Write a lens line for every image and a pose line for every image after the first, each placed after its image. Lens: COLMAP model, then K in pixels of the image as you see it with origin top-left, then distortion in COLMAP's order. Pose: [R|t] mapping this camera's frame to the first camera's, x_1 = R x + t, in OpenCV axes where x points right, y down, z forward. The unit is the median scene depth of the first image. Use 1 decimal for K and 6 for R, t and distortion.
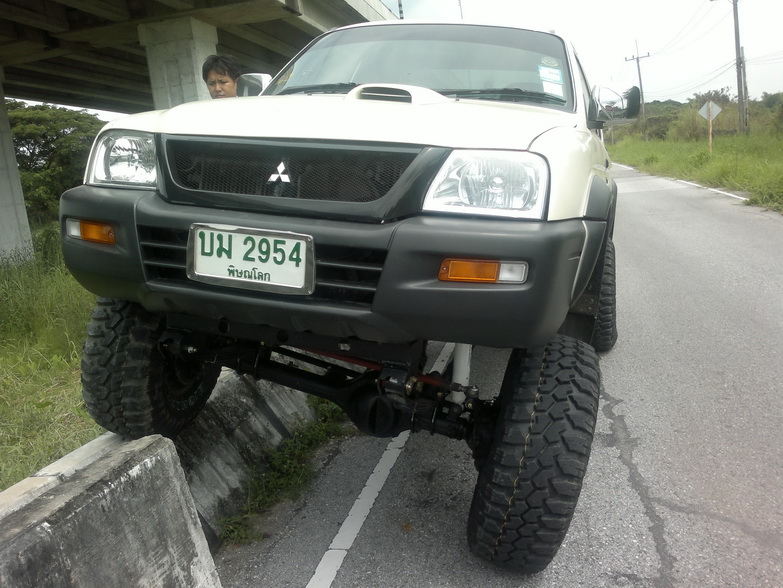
lens RADIAL K [[736.2, 0, 387.7], [0, 736.2, 287.6], [0, 0, 1]] dist [-0.001909, -0.067486]
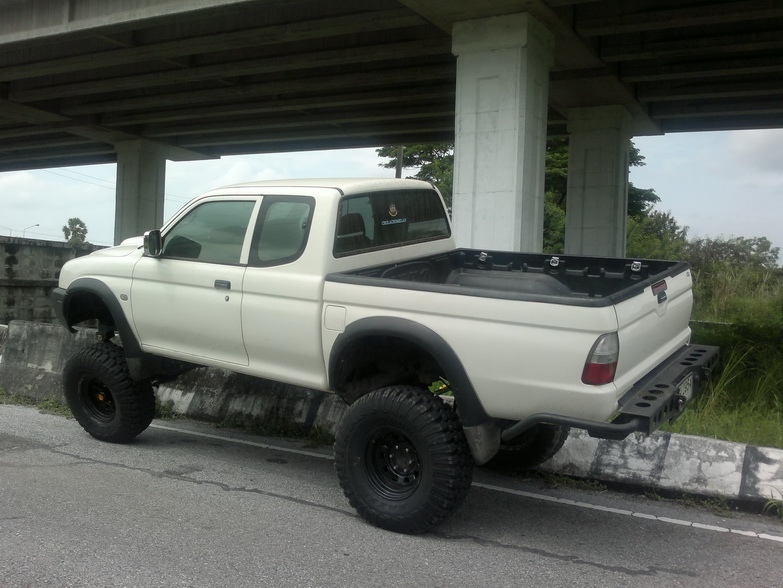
lens RADIAL K [[734.0, 0, 403.7], [0, 734.0, 290.4], [0, 0, 1]] dist [-0.052048, -0.000680]
pose [[-0.273744, 0.110602, -0.955422, 2.446175], [-0.158019, 0.974696, 0.158108, -0.705107], [0.948733, 0.194256, -0.249340, 2.811193]]
